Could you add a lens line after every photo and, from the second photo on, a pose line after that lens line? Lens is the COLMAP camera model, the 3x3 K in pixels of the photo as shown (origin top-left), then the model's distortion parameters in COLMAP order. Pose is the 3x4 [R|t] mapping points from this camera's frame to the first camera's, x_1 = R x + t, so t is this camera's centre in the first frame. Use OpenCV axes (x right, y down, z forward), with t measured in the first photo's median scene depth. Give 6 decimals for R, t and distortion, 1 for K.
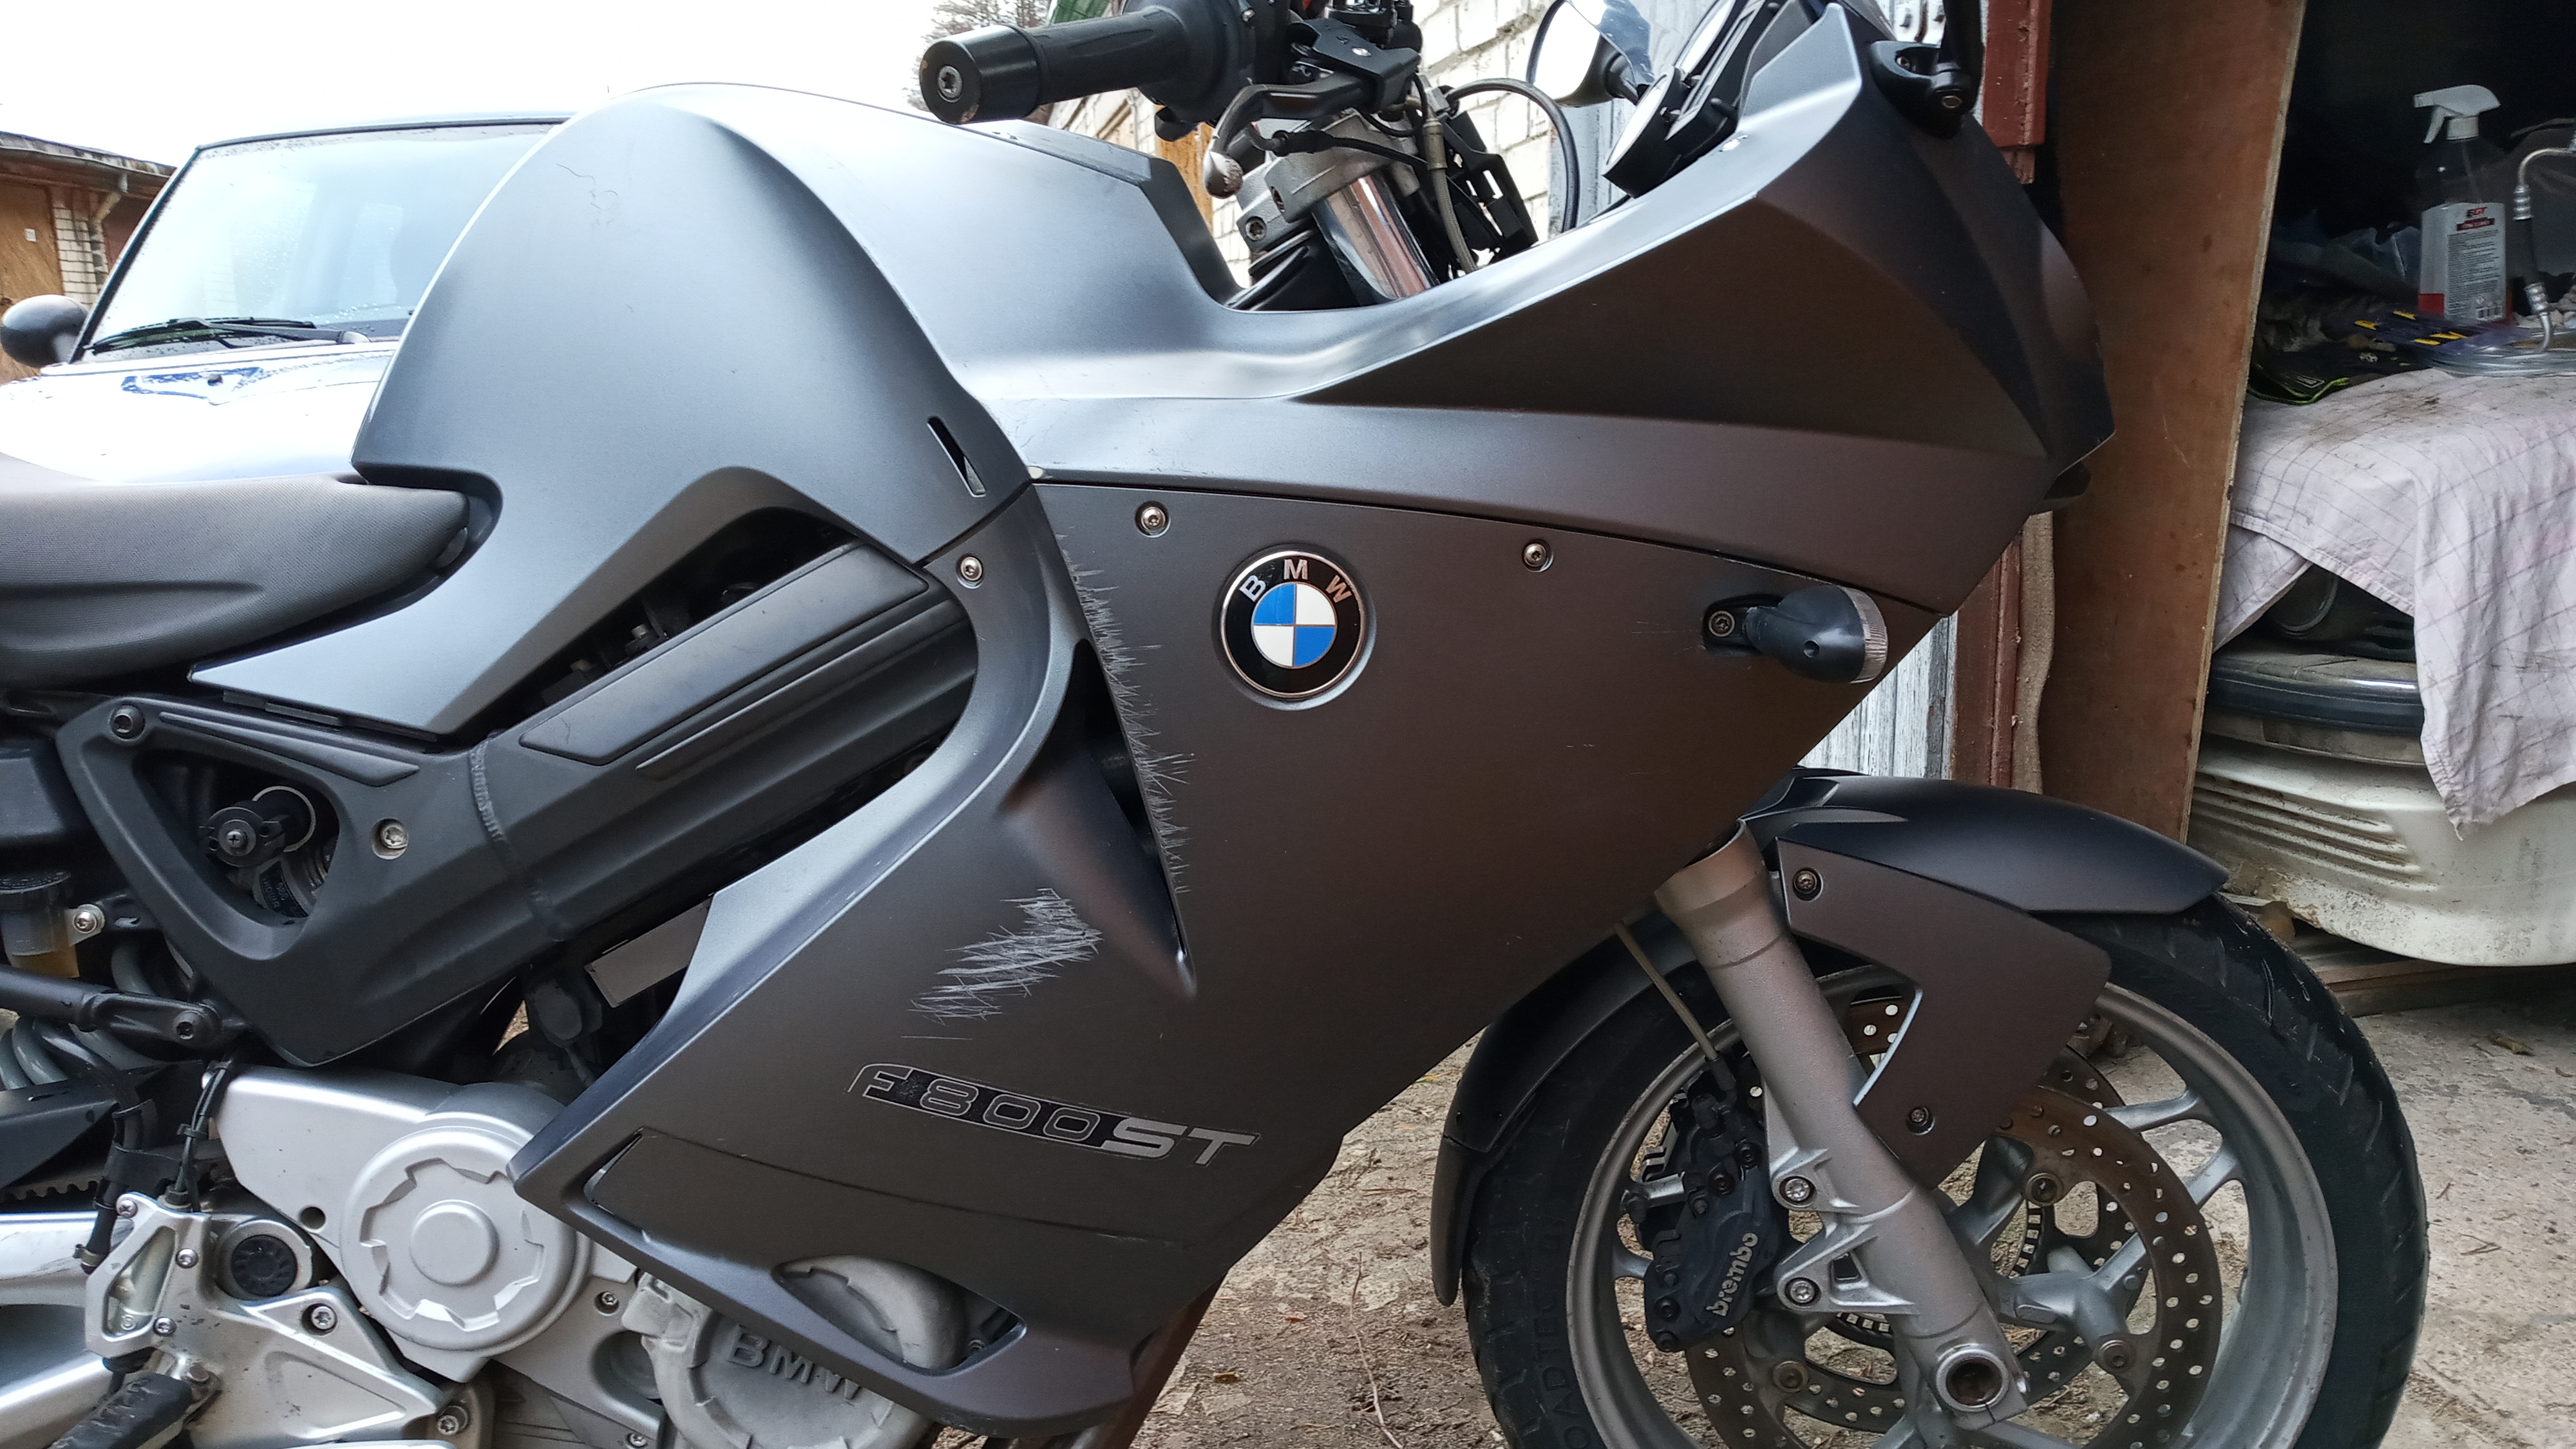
lens RADIAL K [[2060.9, 0, 1287.1], [0, 2060.9, 722.4], [0, 0, 1]] dist [0.001832, -0.022245]
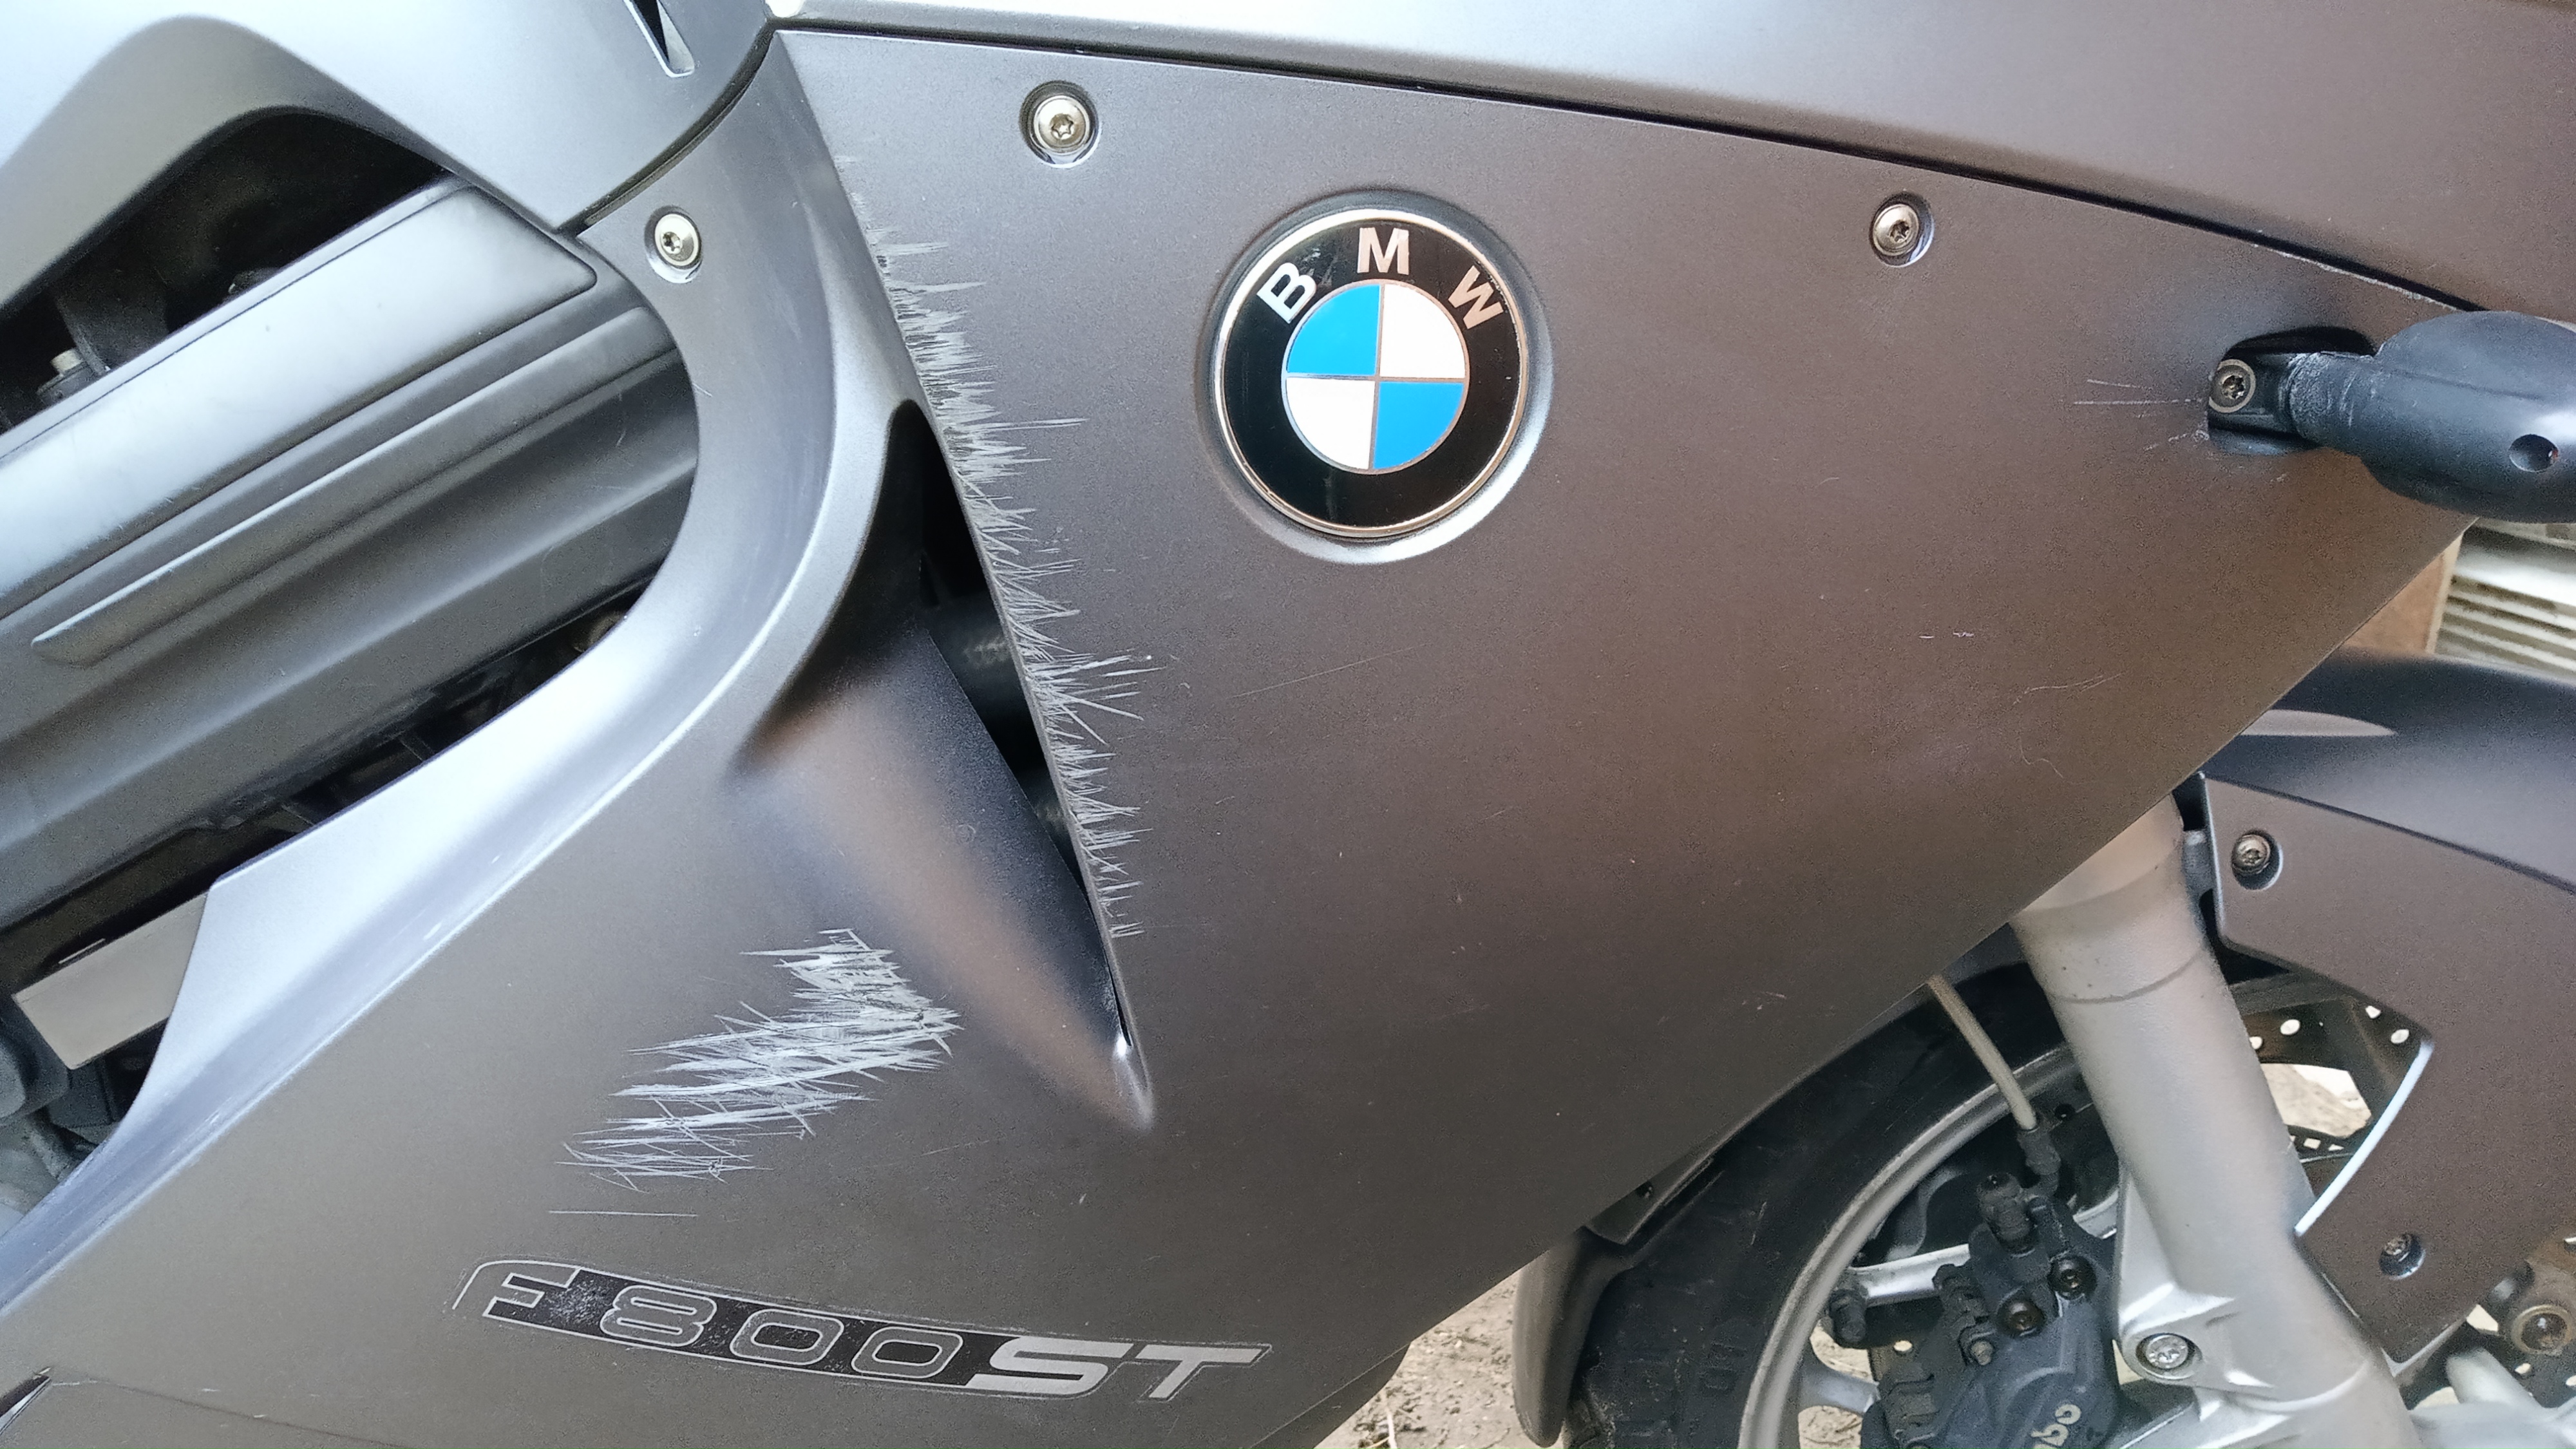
lens RADIAL K [[2060.9, 0, 1286.5], [0, 2060.9, 720.2], [0, 0, 1]] dist [0.001832, -0.022245]
pose [[0.999651, 0.013829, 0.022525, -0.024383], [-0.016600, 0.991651, 0.127879, -0.028653], [-0.020569, -0.128209, 0.991534, 0.518640]]
